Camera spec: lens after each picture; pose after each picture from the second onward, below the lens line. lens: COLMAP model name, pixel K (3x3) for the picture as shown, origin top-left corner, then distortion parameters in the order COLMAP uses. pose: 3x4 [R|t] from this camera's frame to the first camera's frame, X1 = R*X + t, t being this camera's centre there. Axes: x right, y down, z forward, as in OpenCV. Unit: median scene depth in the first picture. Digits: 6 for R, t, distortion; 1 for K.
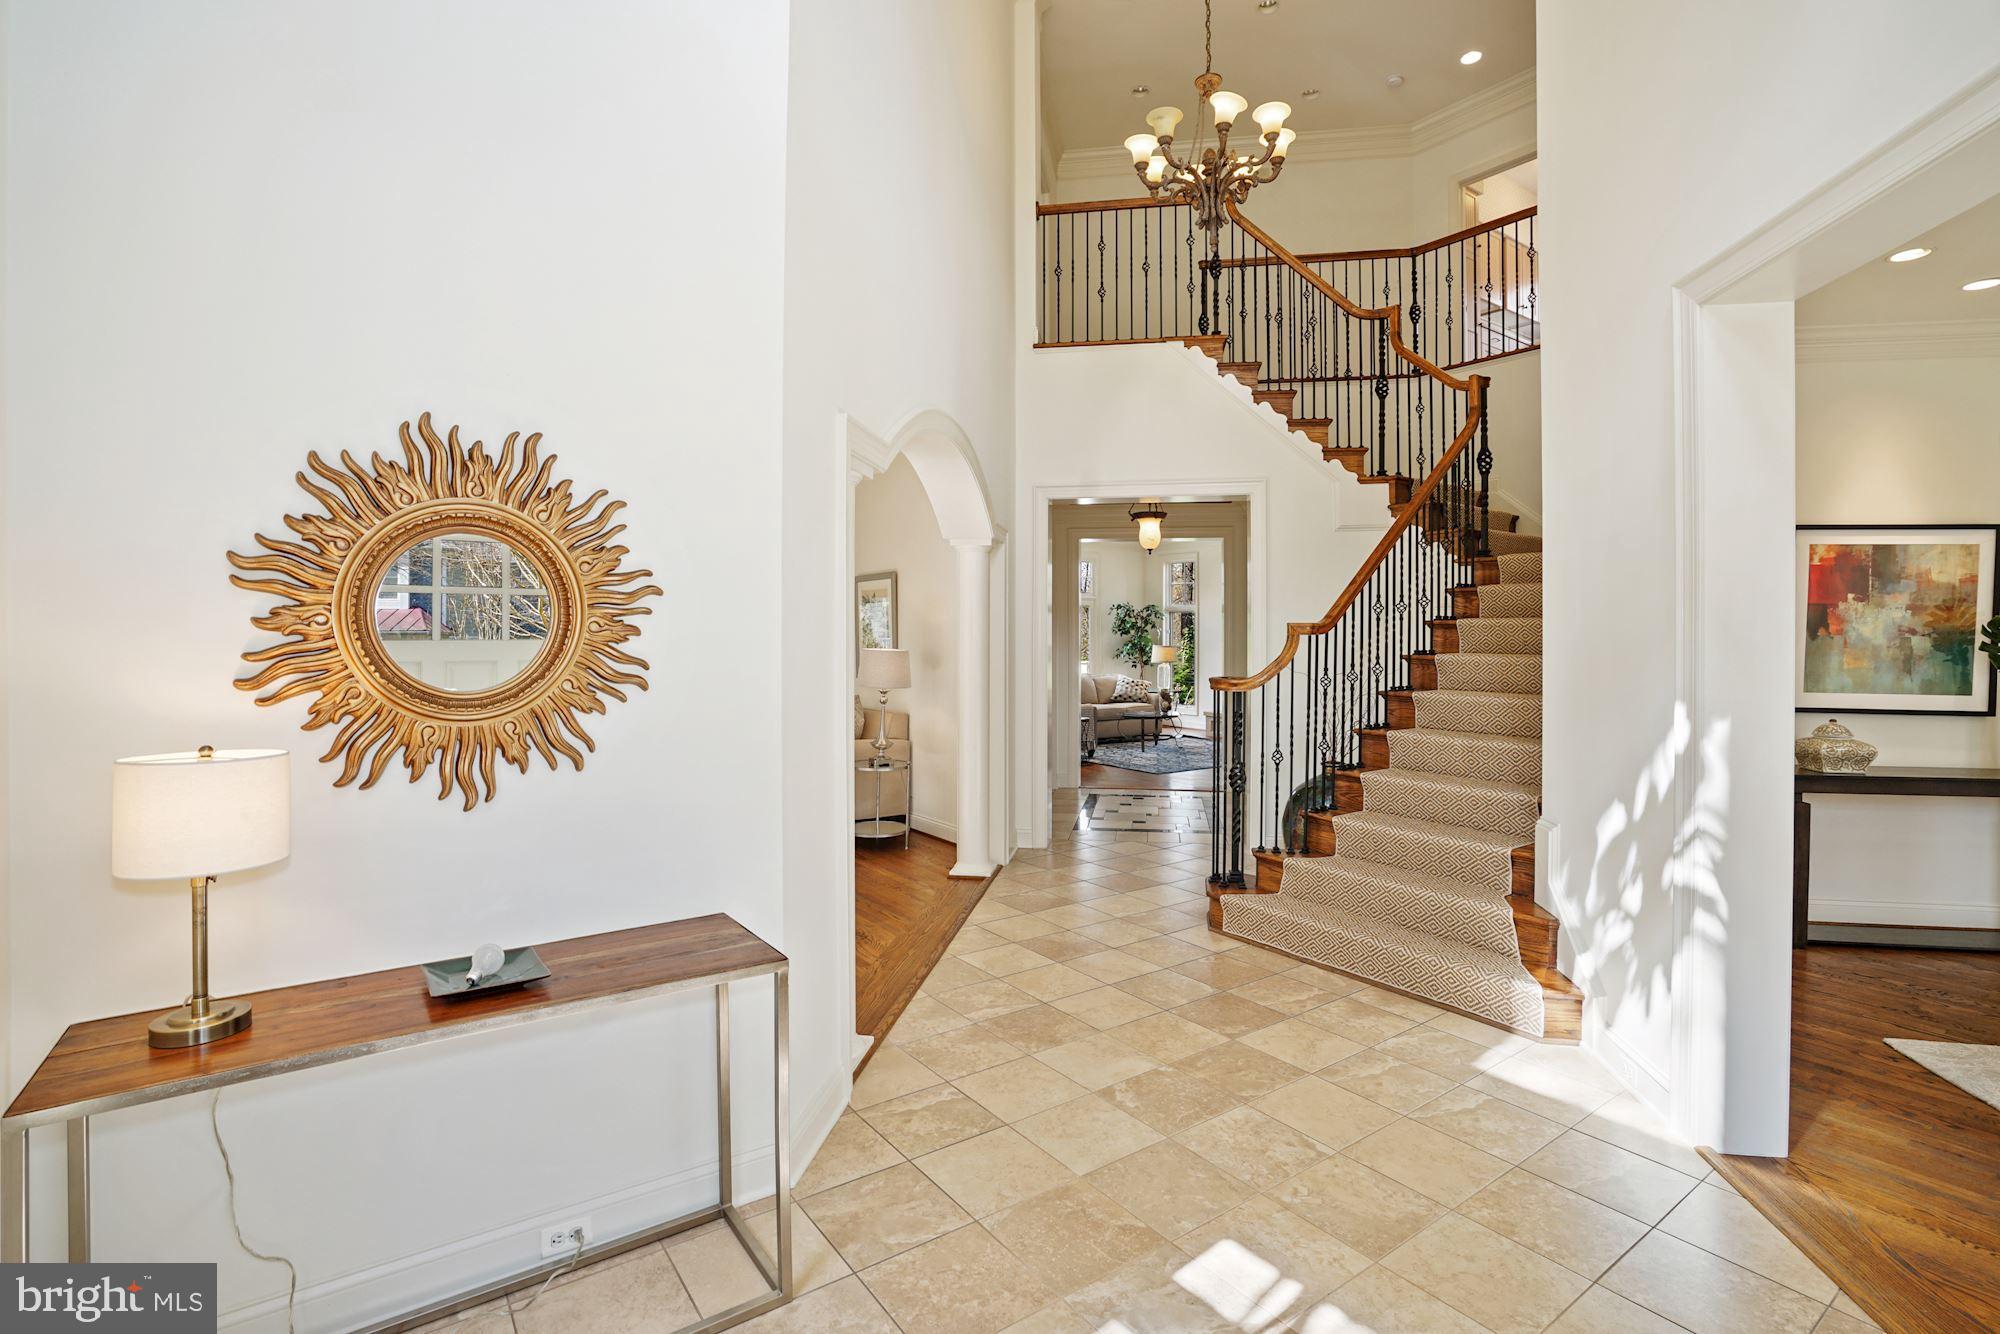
lens RADIAL K [[924.9, 0, 1002.5], [0, 924.9, 653.5], [0, 0, 1]] dist [-0.031127, 0.007257]
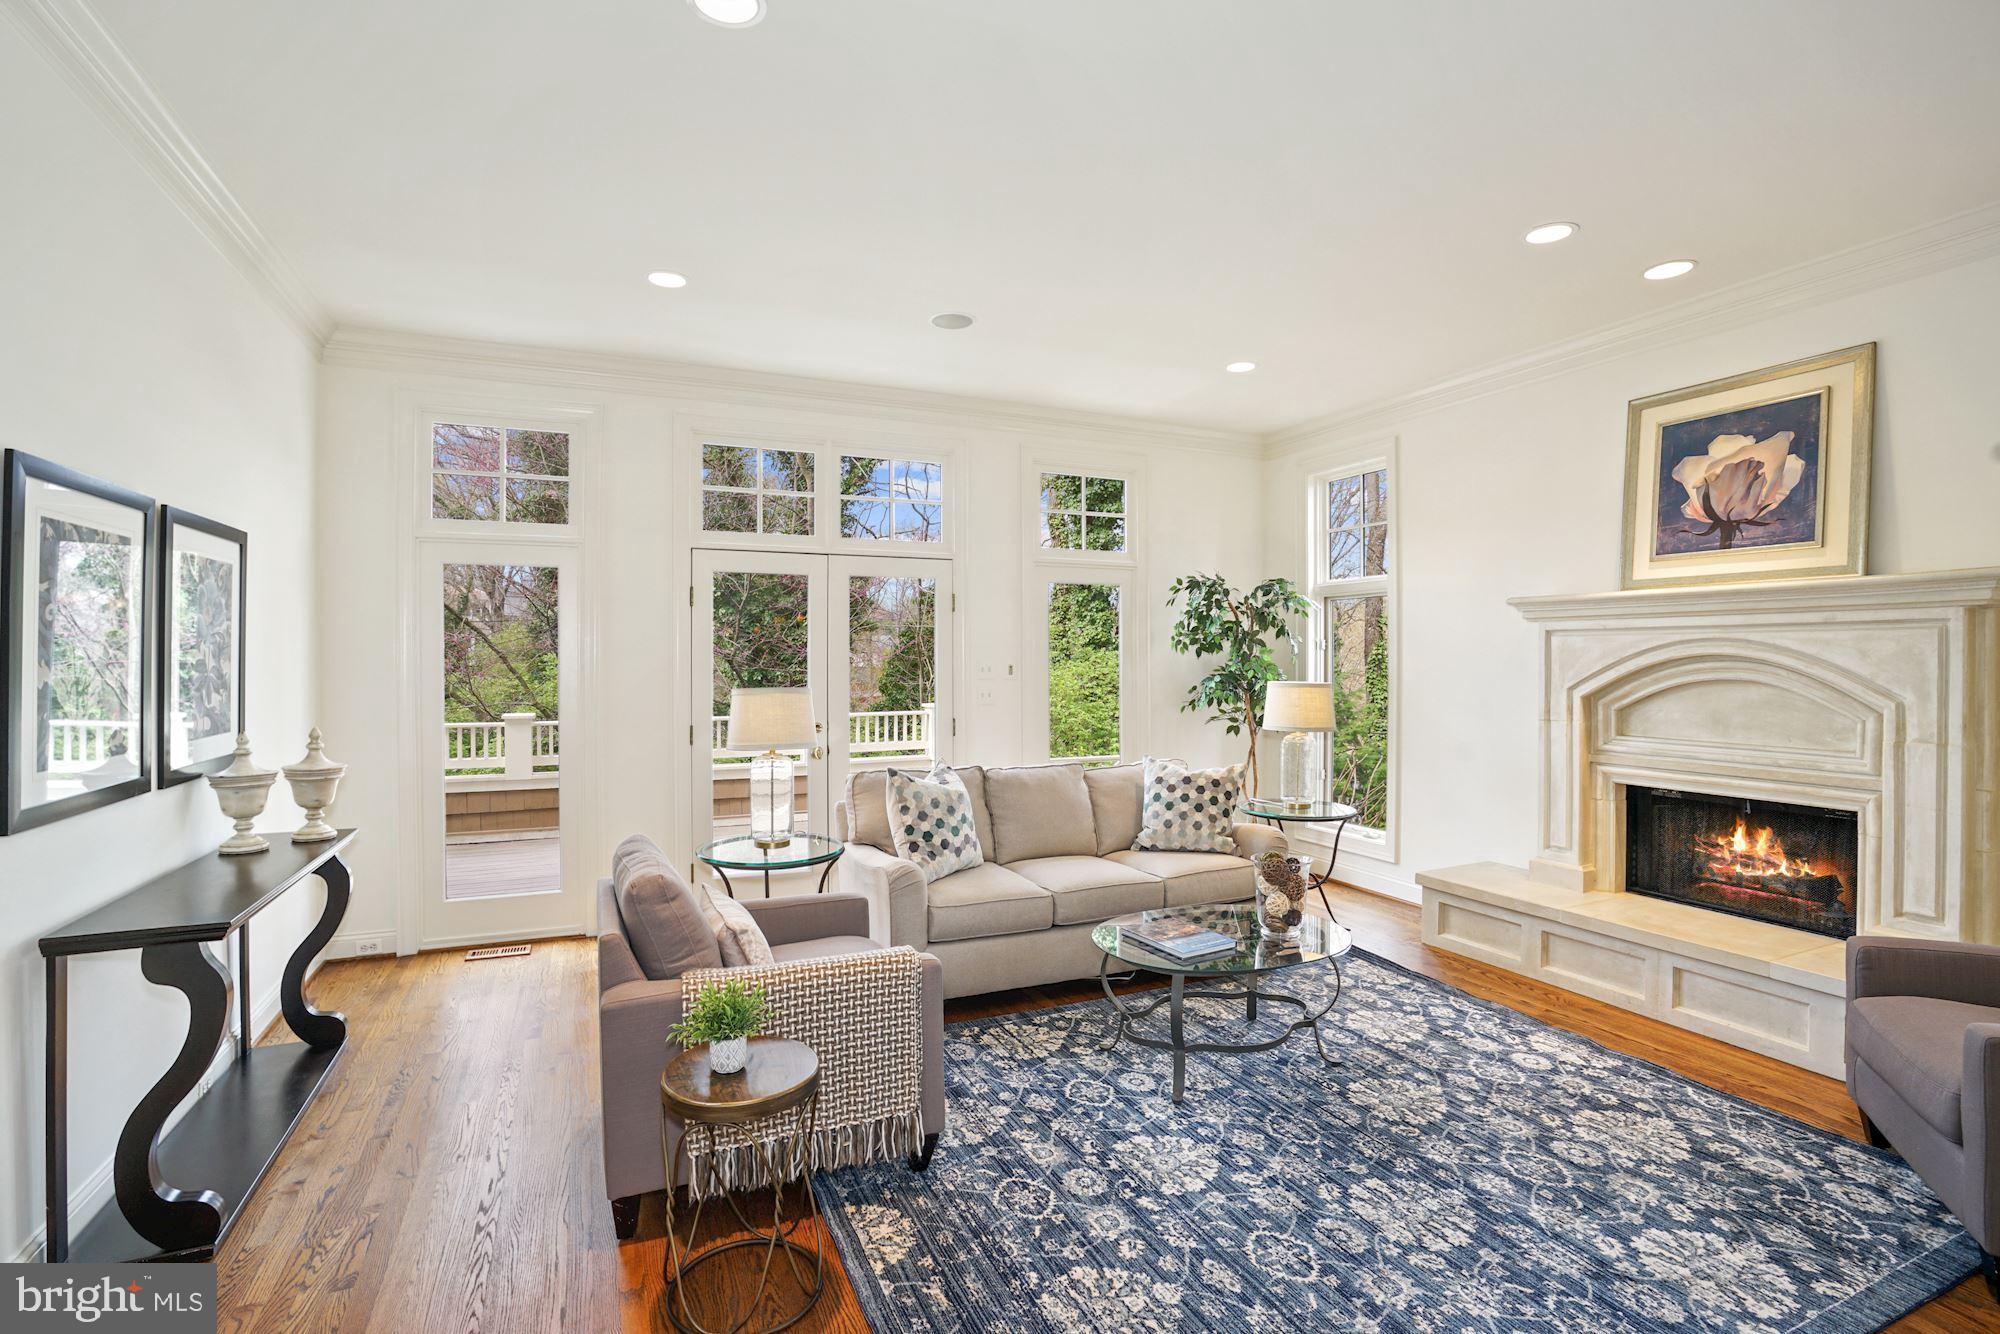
lens RADIAL K [[924.9, 0, 1002.2], [0, 924.9, 670.0], [0, 0, 1]] dist [-0.031127, 0.007257]
pose [[0.982596, 0.004108, -0.185708, 0.119262], [-0.005788, 0.999947, -0.008505, -0.008629], [0.185663, 0.009432, 0.982568, 0.584833]]
